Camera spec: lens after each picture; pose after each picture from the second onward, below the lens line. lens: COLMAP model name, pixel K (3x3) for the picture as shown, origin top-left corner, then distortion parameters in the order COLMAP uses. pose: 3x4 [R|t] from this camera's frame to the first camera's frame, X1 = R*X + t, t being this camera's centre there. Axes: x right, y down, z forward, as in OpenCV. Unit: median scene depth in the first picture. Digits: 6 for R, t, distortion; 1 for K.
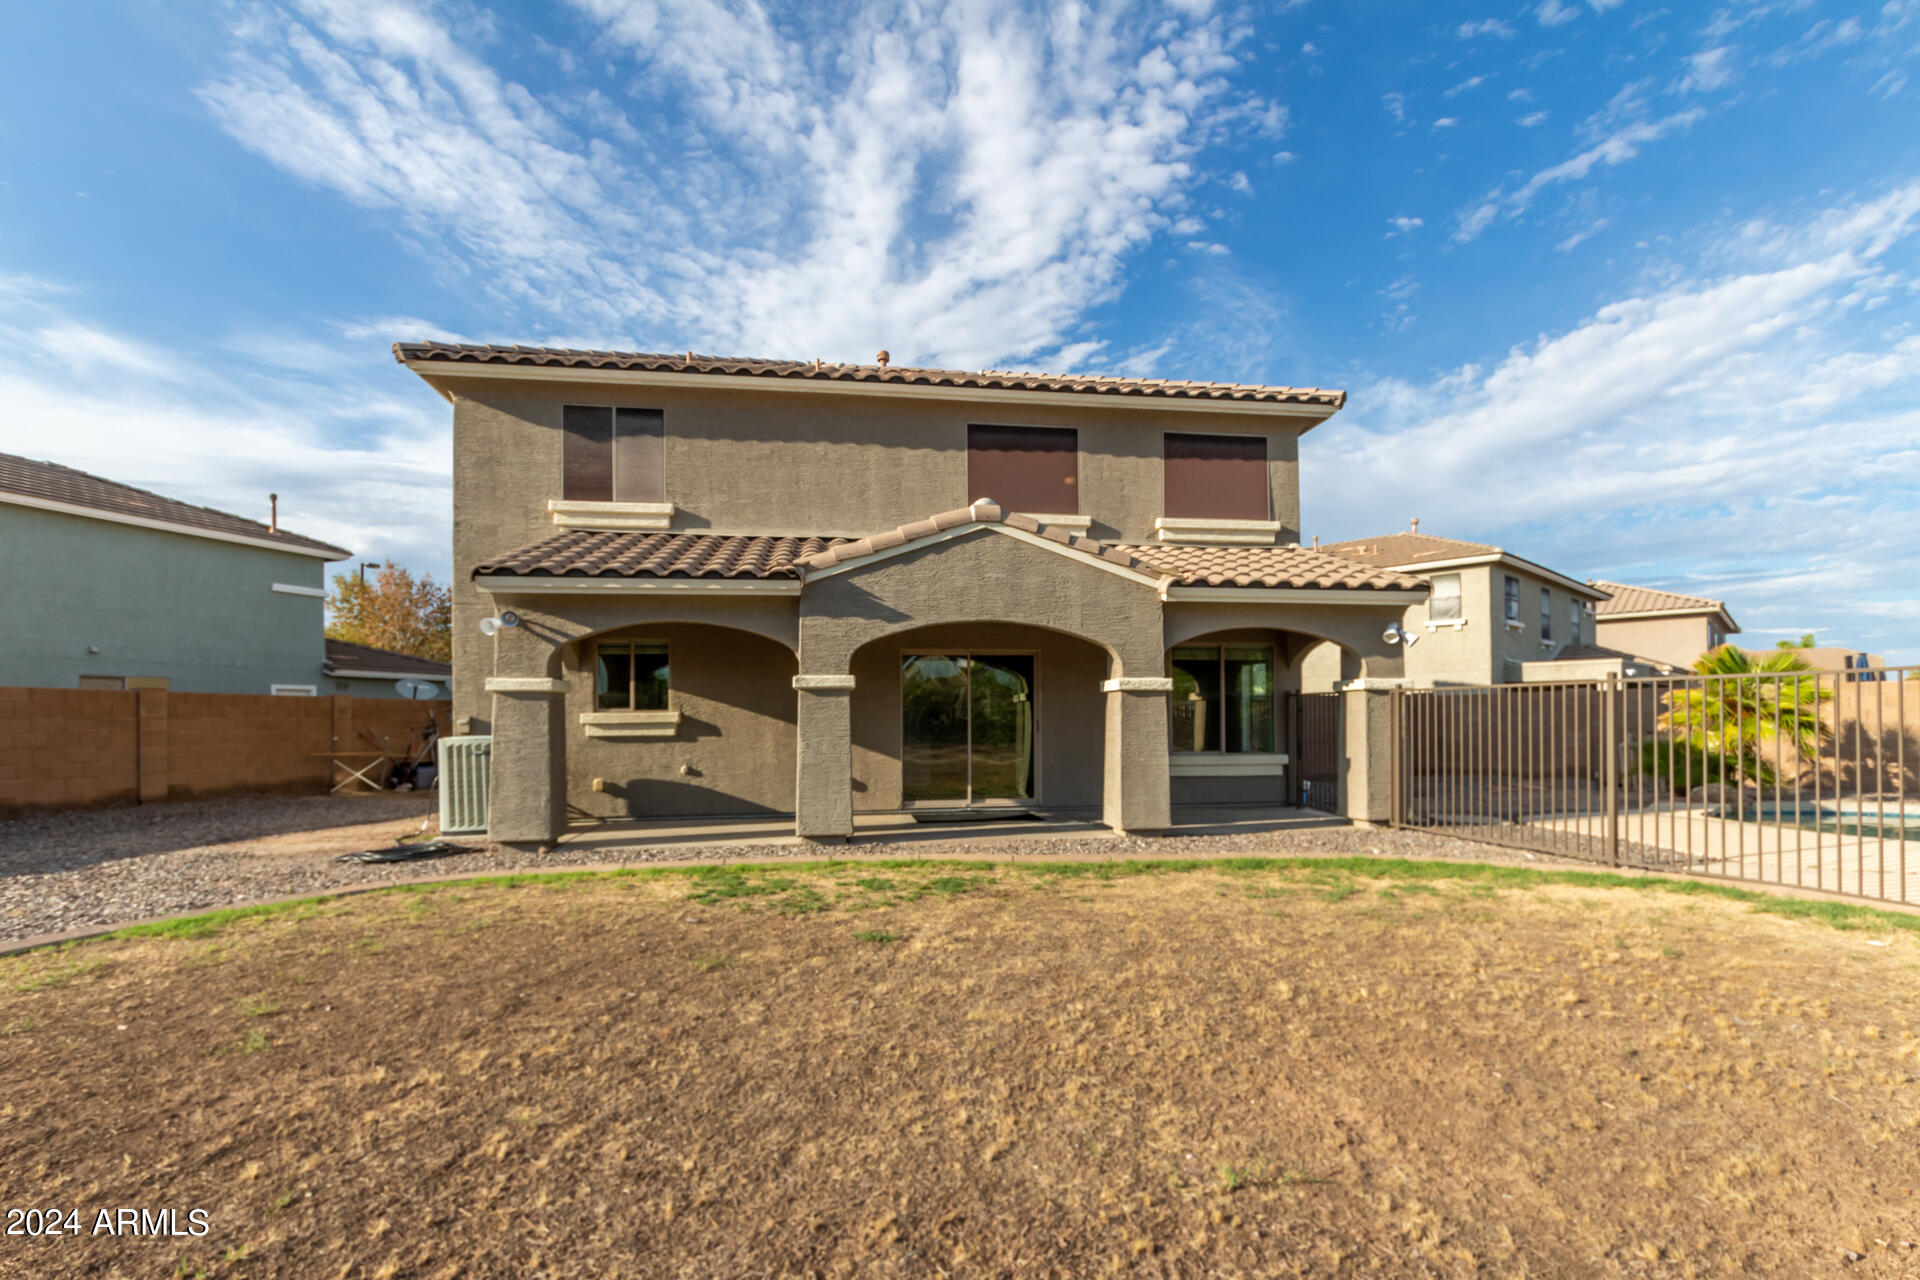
lens RADIAL K [[889.2, 0, 956.4], [0, 889.2, 701.8], [0, 0, 1]] dist [0.004079, 0.000702]
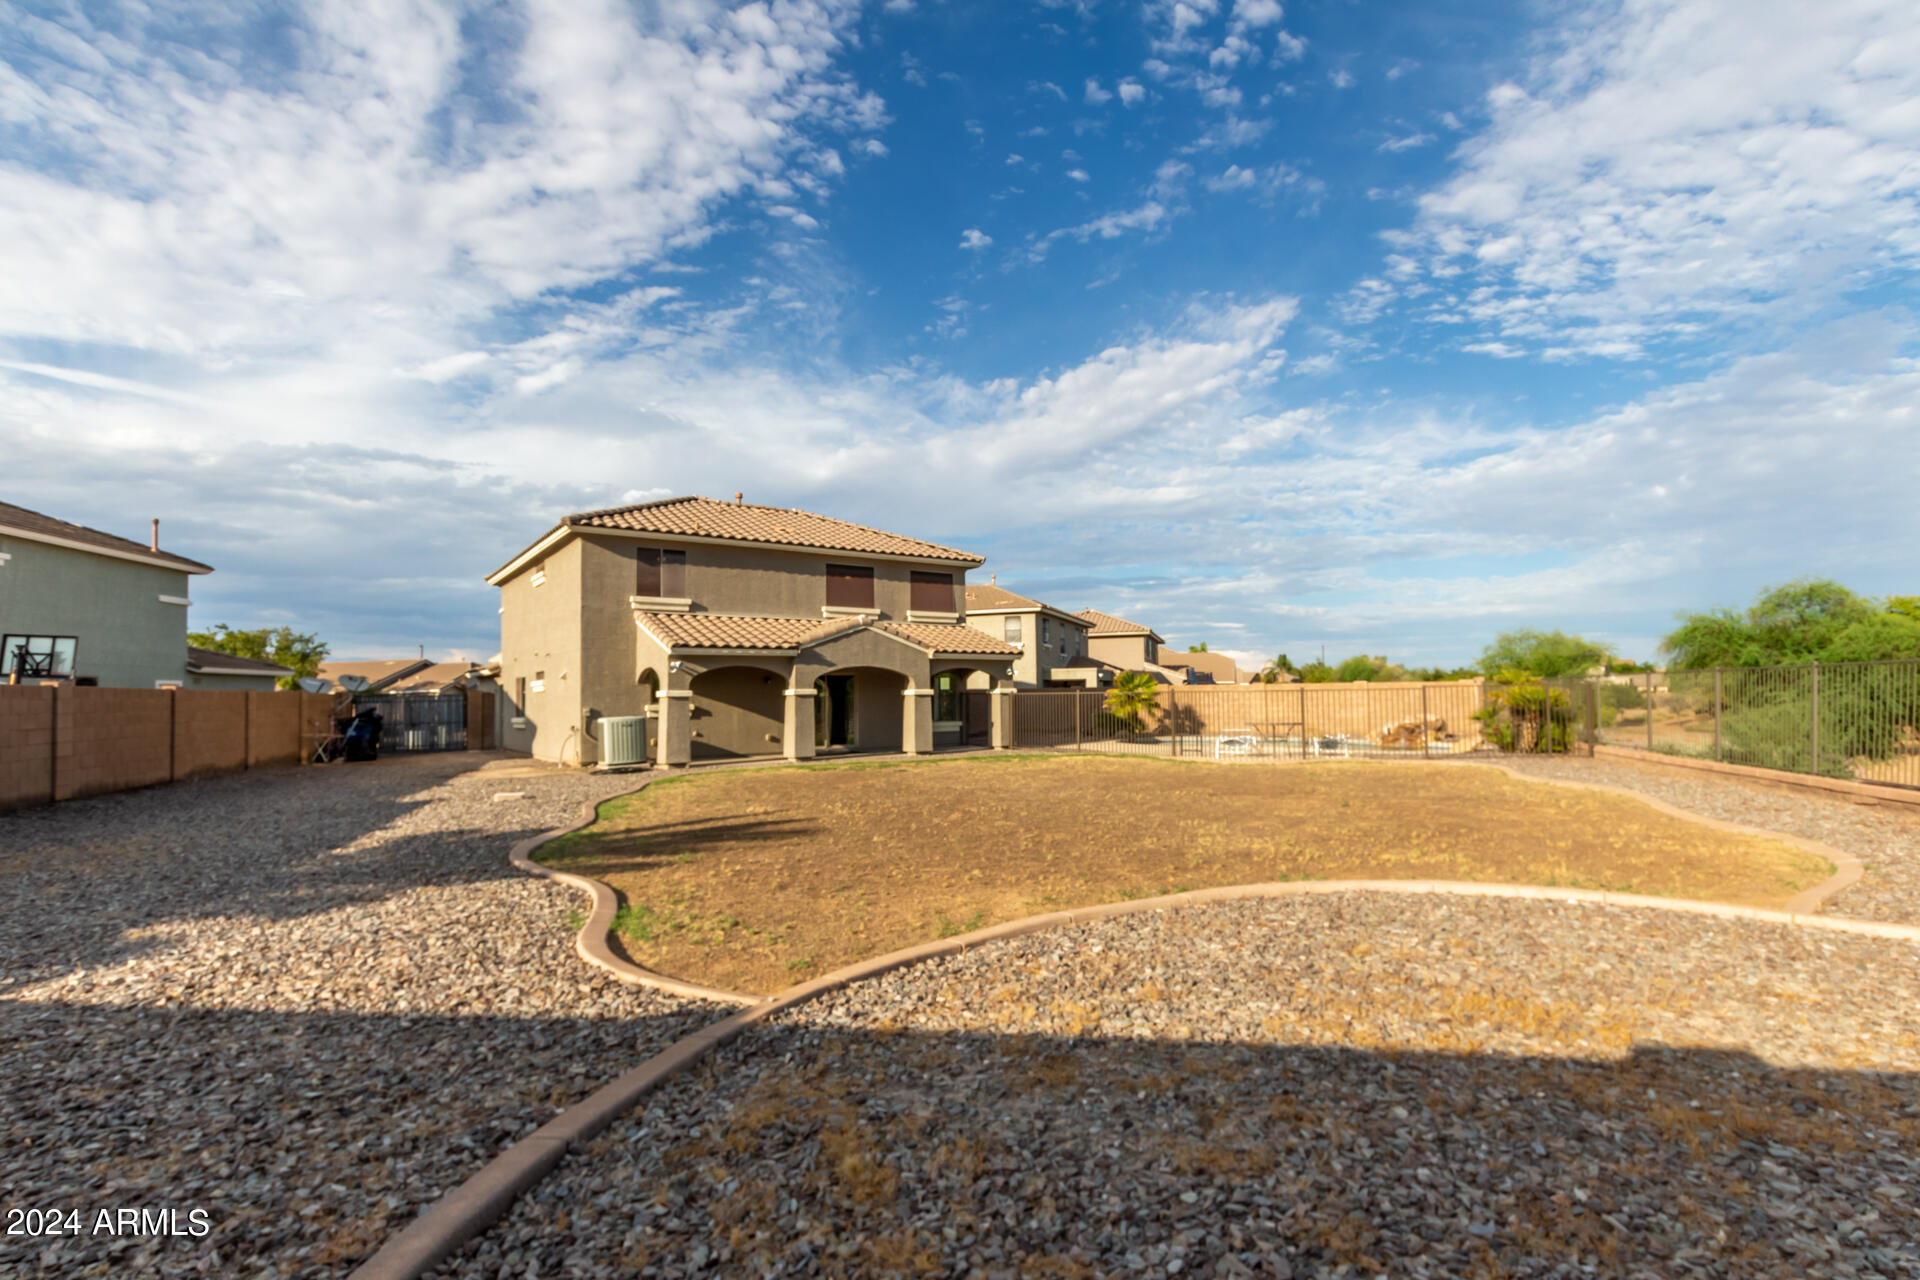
lens RADIAL K [[906.8, 0, 960.0], [0, 906.8, 640.0], [0, 0, 1]] dist [-0.000787, 0.000036]
pose [[0.891505, 0.023025, 0.452425, -0.696370], [-0.003269, 0.999008, -0.044400, -0.044370], [-0.452999, 0.038104, 0.890697, -1.067507]]
